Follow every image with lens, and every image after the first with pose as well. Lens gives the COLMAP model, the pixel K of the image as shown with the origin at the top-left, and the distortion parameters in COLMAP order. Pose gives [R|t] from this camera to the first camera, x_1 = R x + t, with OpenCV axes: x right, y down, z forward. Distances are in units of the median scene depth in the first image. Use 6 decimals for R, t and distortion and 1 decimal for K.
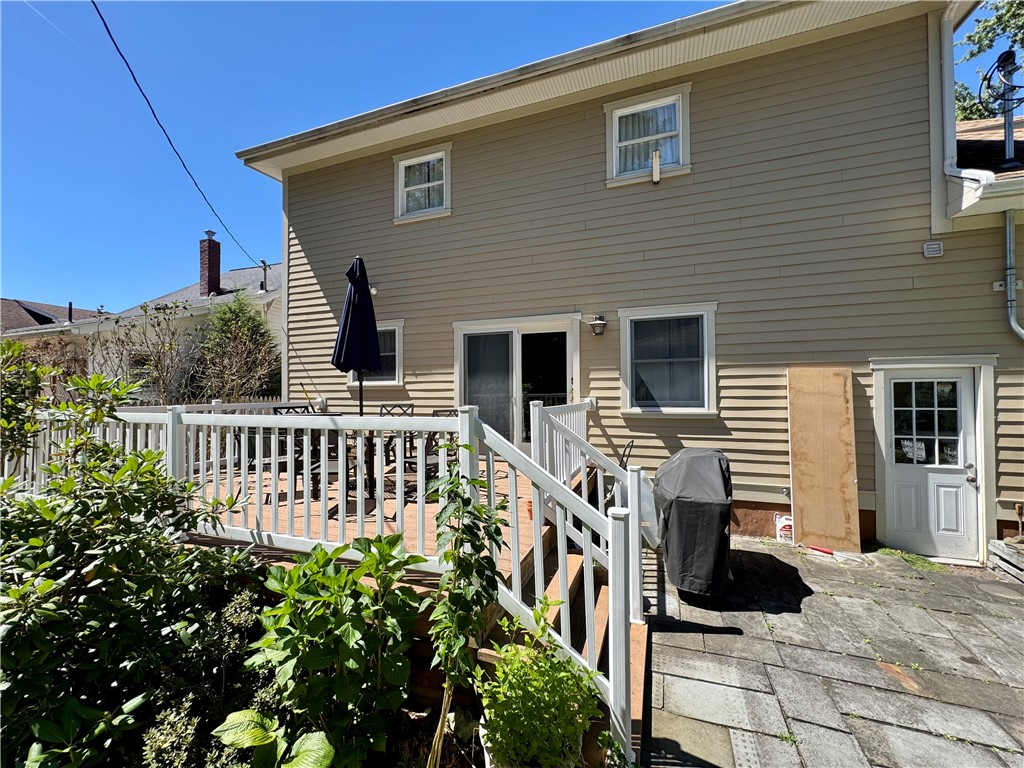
lens RADIAL K [[408.6, 0, 509.8], [0, 408.6, 382.5], [0, 0, 1]] dist [-0.002854, 0.000475]
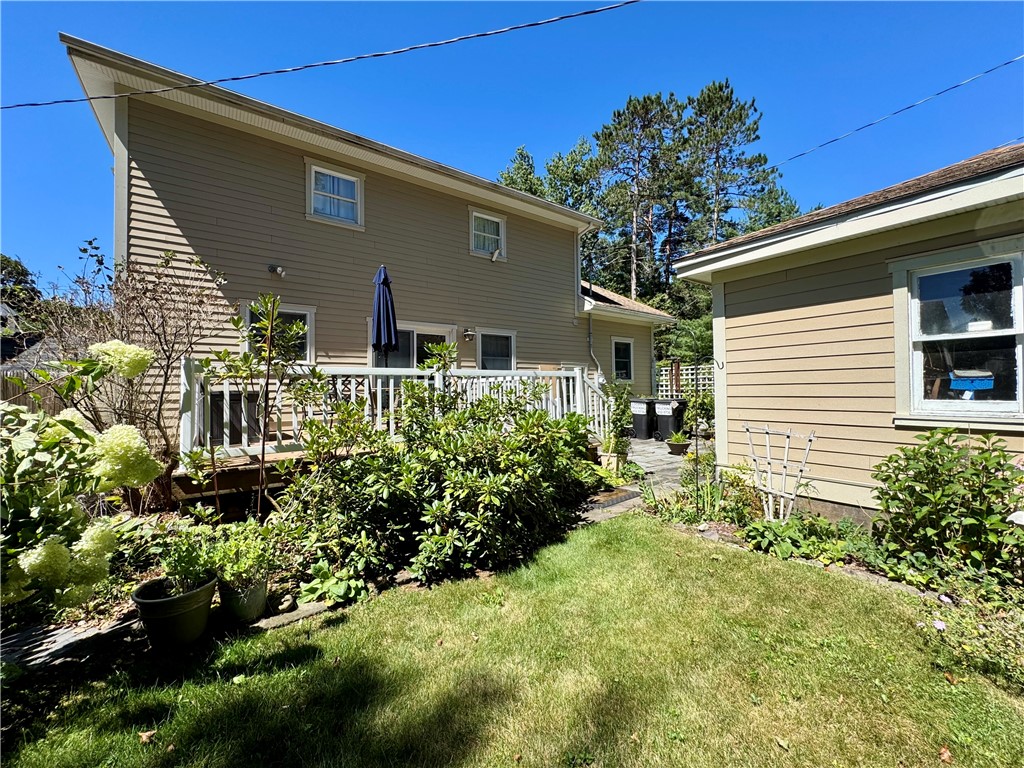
lens RADIAL K [[408.6, 0, 512.1], [0, 408.6, 387.0], [0, 0, 1]] dist [-0.002854, 0.000475]
pose [[0.550539, 0.013957, 0.834693, -1.039611], [0.003108, 0.999819, -0.018767, 0.103549], [-0.834804, 0.012926, 0.550396, -0.074538]]
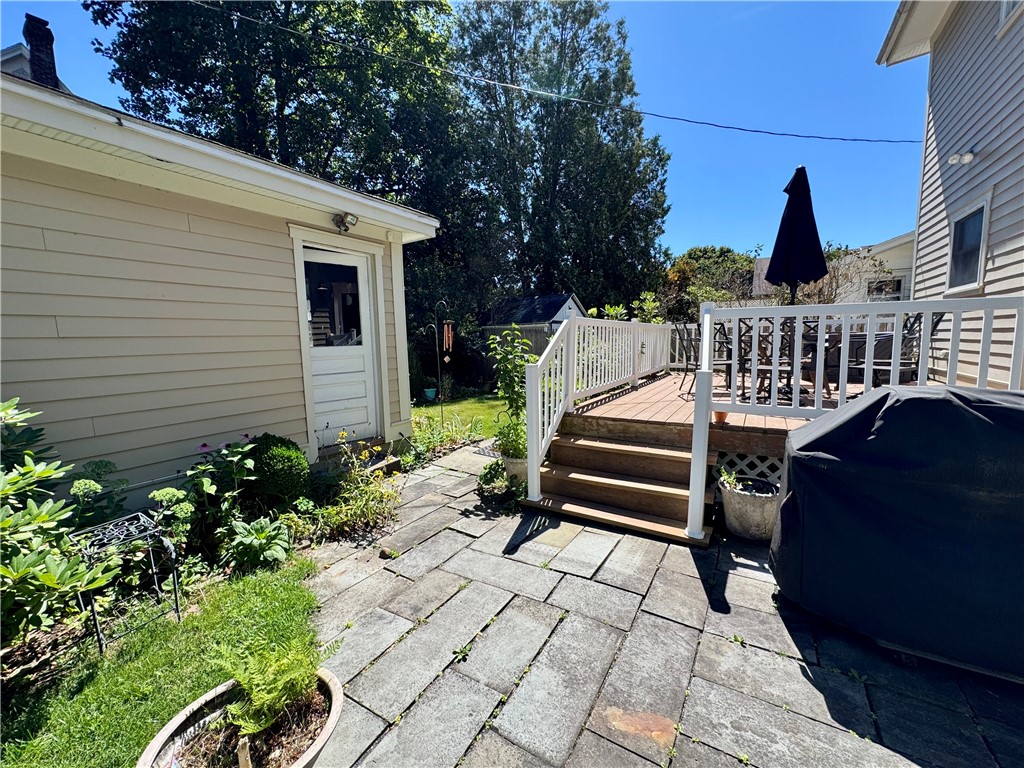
lens RADIAL K [[408.6, 0, 508.6], [0, 408.6, 382.7], [0, 0, 1]] dist [-0.002854, 0.000475]
pose [[-0.196754, 0.116726, -0.973480, 0.666618], [0.038736, 0.993038, 0.111242, 0.067379], [0.979687, -0.015822, -0.199906, 0.413793]]
